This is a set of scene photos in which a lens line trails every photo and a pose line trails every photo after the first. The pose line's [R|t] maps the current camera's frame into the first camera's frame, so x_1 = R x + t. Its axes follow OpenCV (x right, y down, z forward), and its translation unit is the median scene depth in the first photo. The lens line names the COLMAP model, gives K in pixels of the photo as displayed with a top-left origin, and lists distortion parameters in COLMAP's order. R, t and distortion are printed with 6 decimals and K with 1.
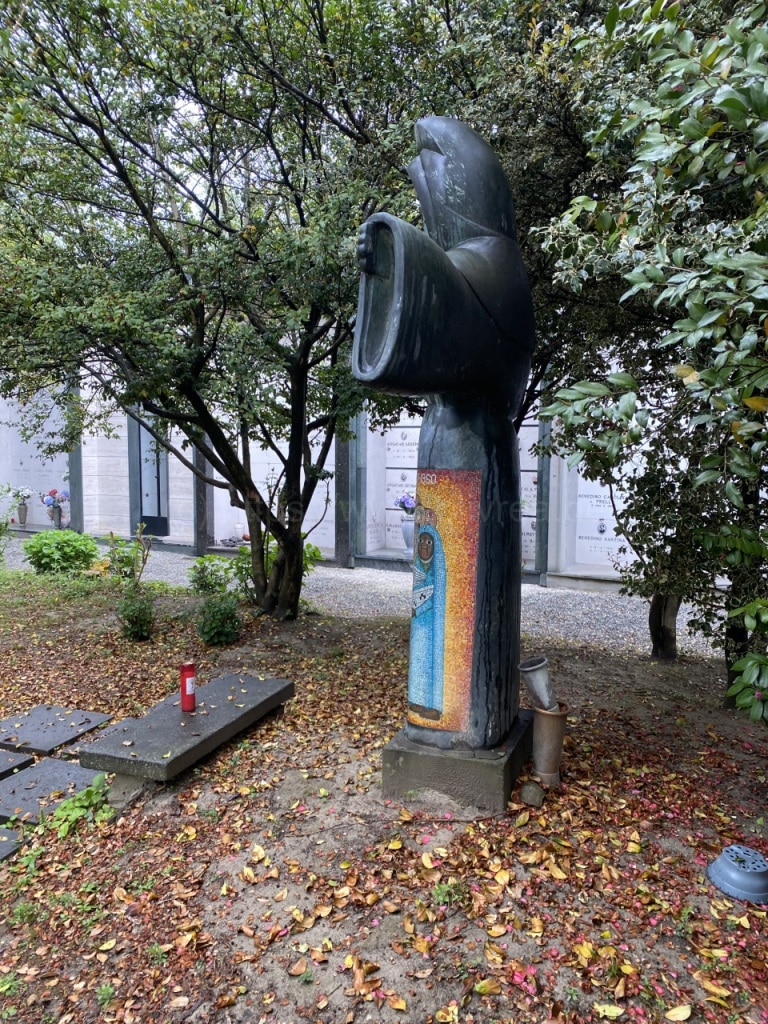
lens RADIAL K [[777.6, 0, 379.4], [0, 777.6, 506.4], [0, 0, 1]] dist [0.053928, -0.063930]
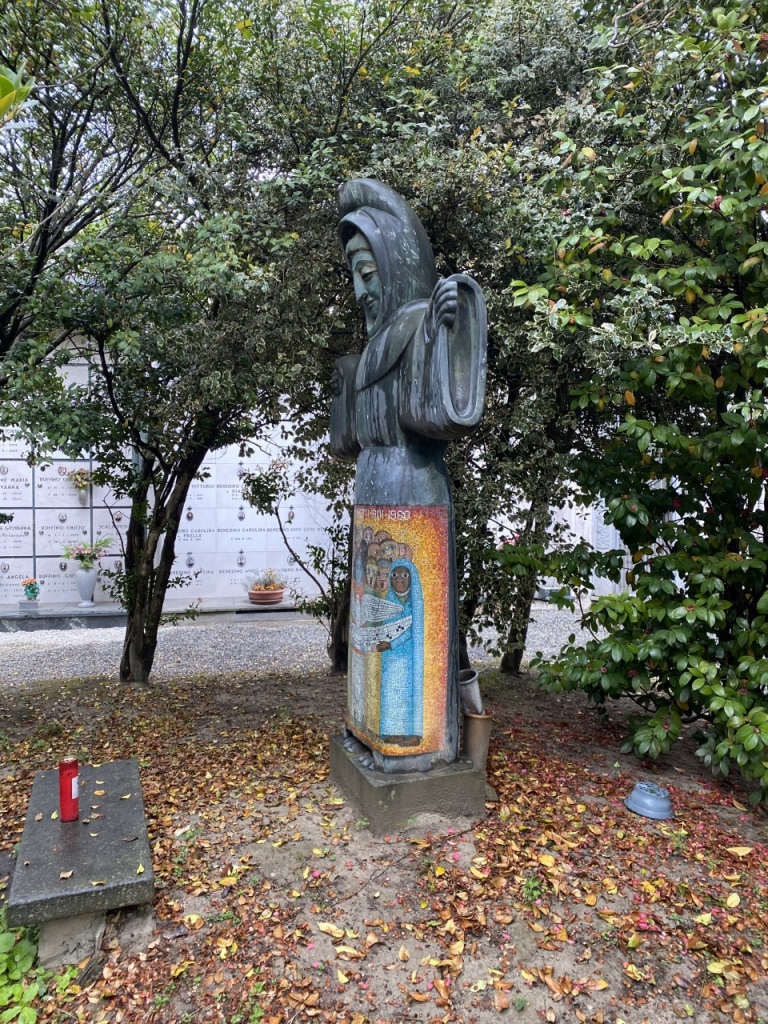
lens RADIAL K [[777.6, 0, 379.4], [0, 777.6, 506.4], [0, 0, 1]] dist [0.053928, -0.063930]
pose [[0.757935, -0.023654, 0.651901, -0.640813], [0.053014, 0.998270, -0.025415, -0.021355], [-0.650172, 0.053823, 0.757878, 0.225545]]
